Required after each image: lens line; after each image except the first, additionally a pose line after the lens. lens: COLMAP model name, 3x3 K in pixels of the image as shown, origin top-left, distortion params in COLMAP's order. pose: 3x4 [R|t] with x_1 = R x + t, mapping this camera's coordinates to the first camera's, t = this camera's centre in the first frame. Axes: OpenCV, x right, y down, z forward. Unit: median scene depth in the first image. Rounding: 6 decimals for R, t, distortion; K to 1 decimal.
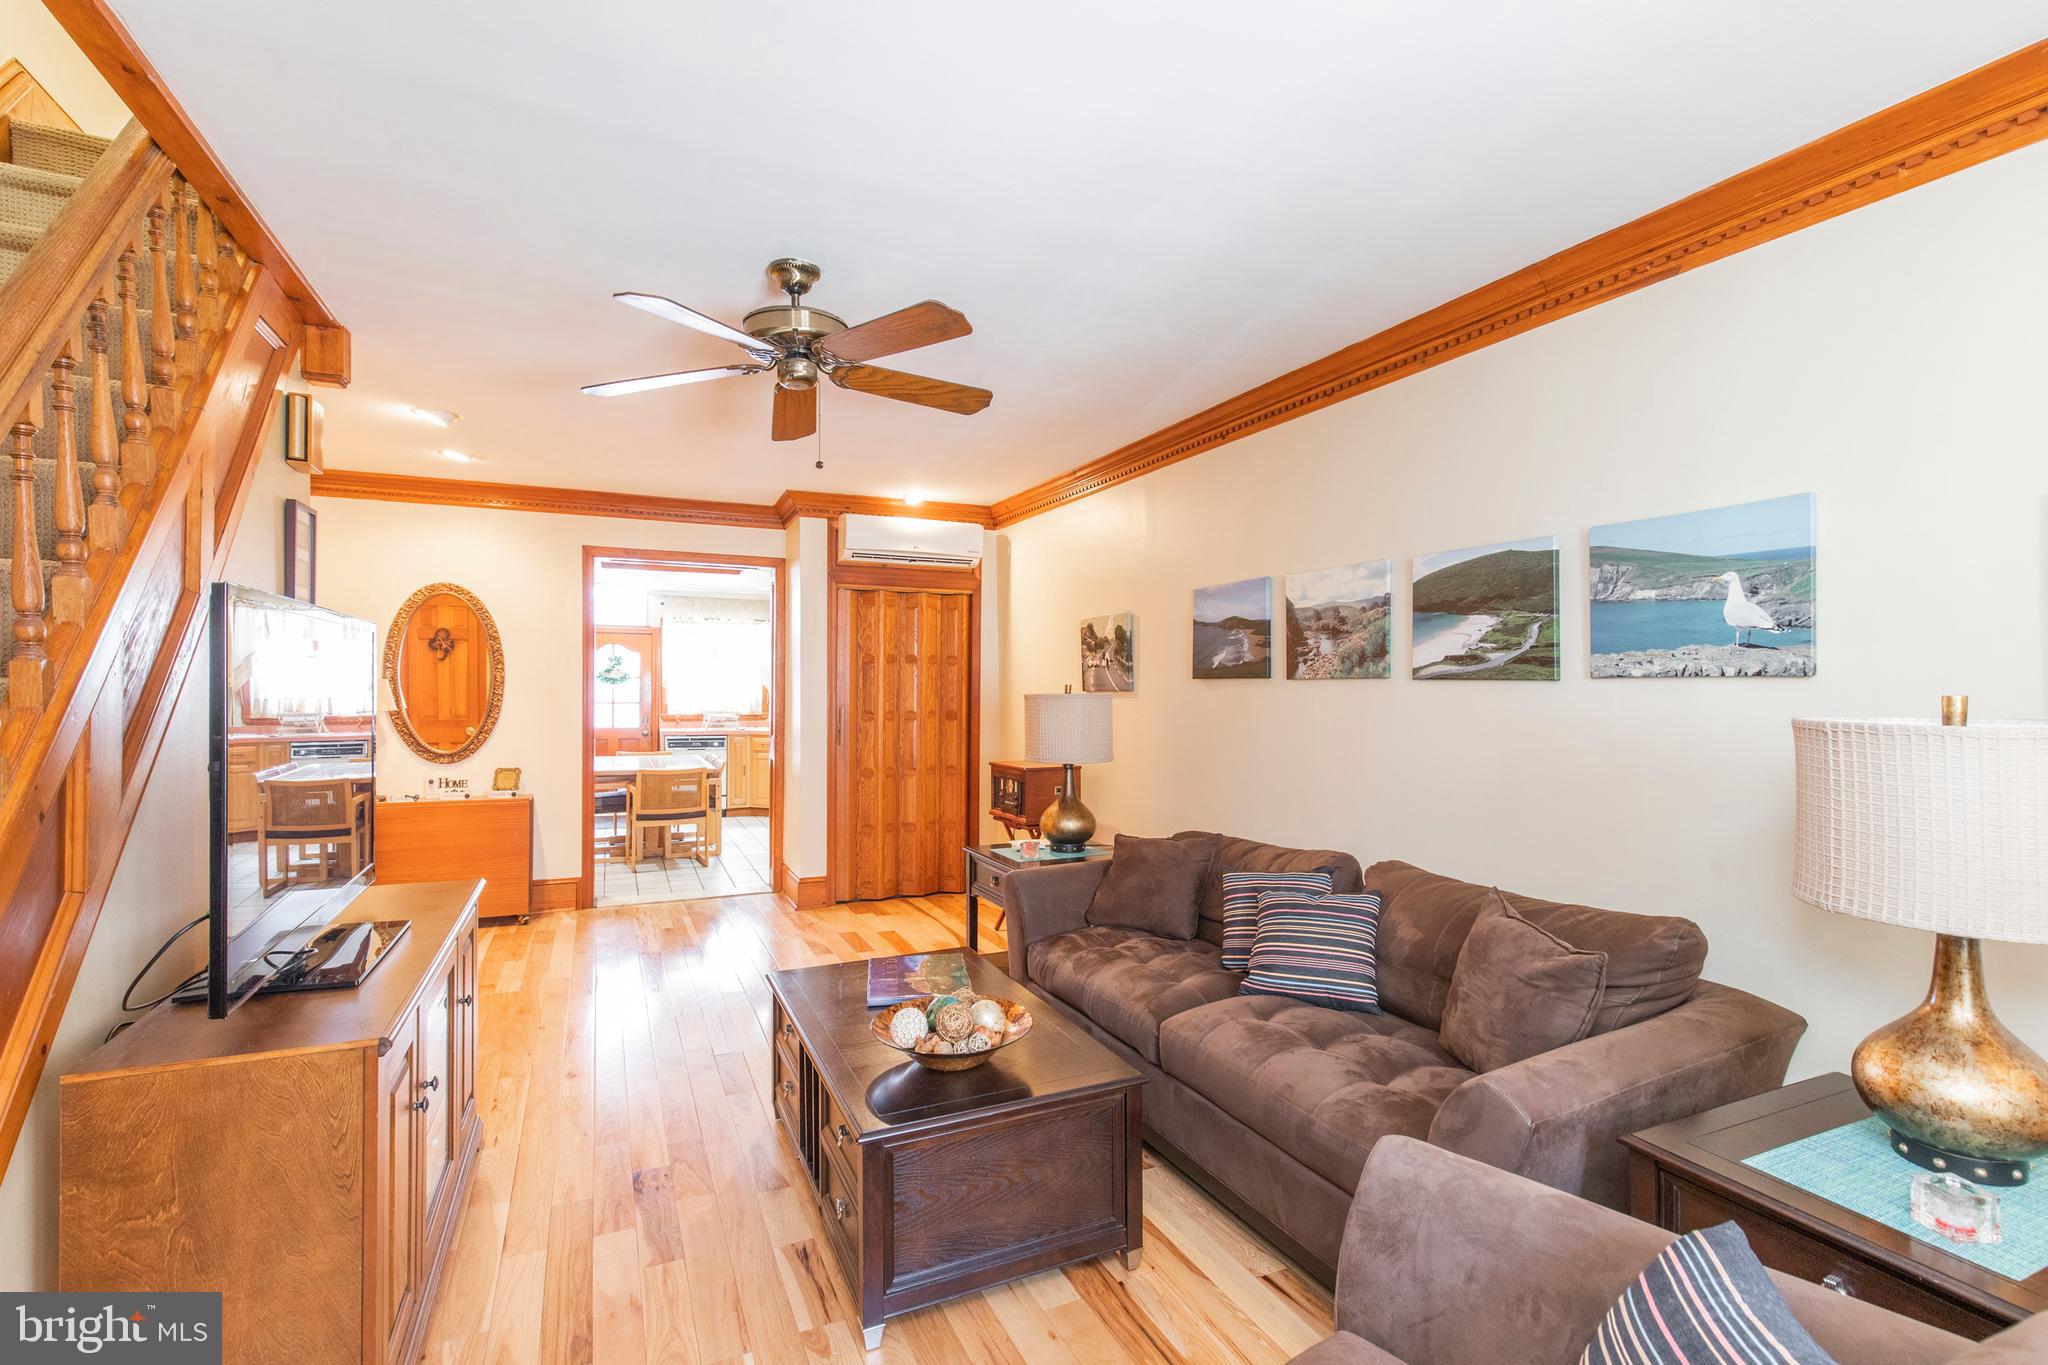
lens RADIAL K [[930.1, 0, 1037.4], [0, 930.1, 682.2], [0, 0, 1]] dist [0.010249, -0.000393]
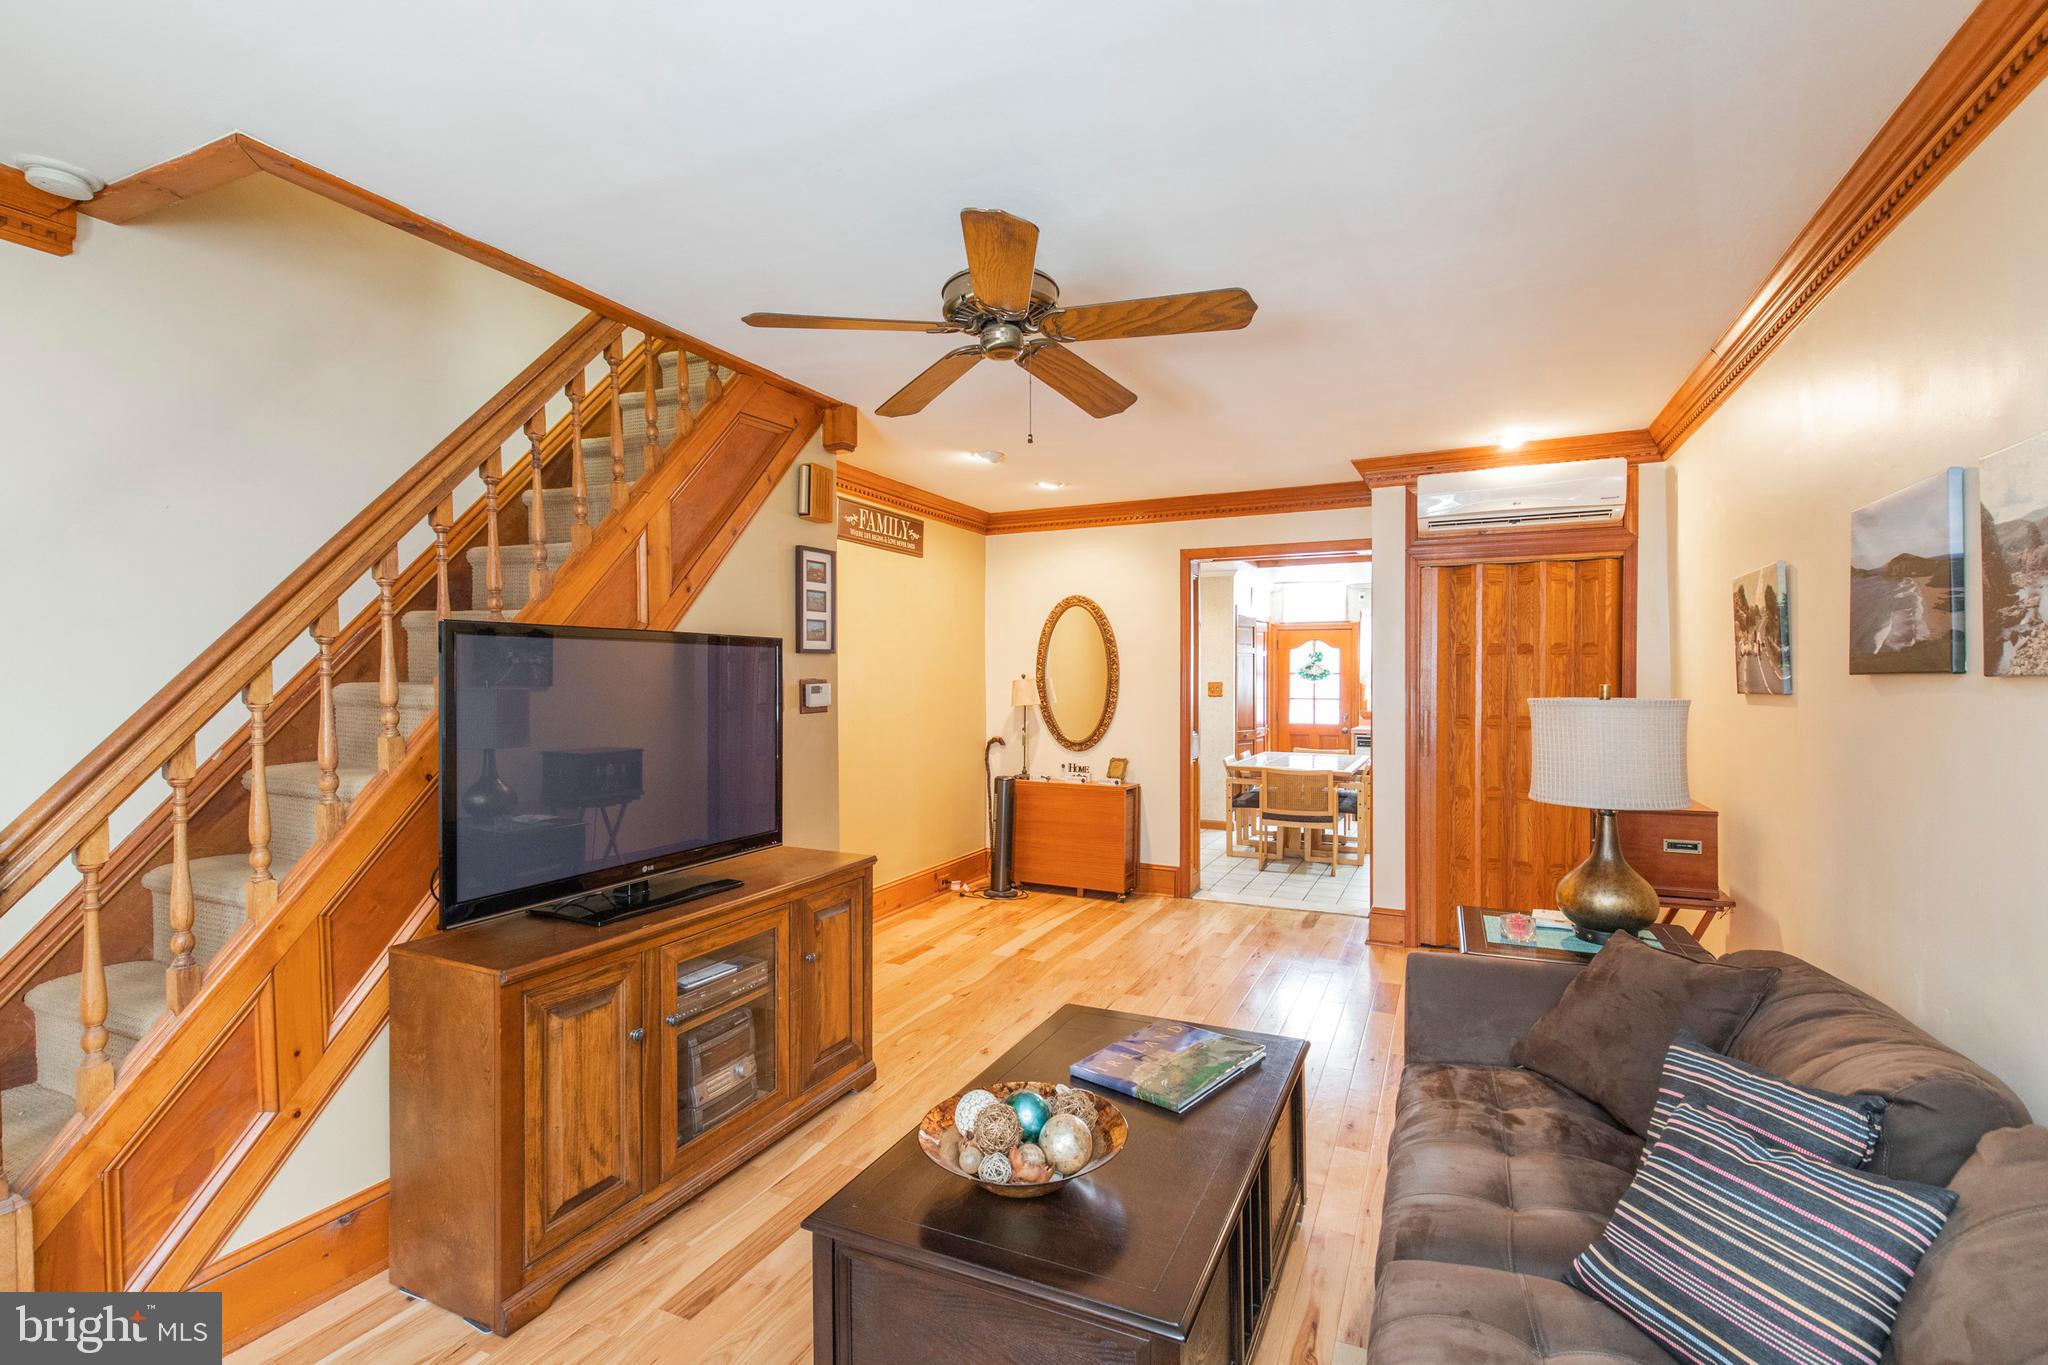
lens RADIAL K [[930.1, 0, 1031.7], [0, 930.1, 675.2], [0, 0, 1]] dist [0.010249, -0.000393]
pose [[0.645833, -0.006933, -0.763447, 0.213305], [0.006485, 0.999973, -0.003595, -0.003462], [0.763451, -0.002629, 0.645861, 0.212437]]
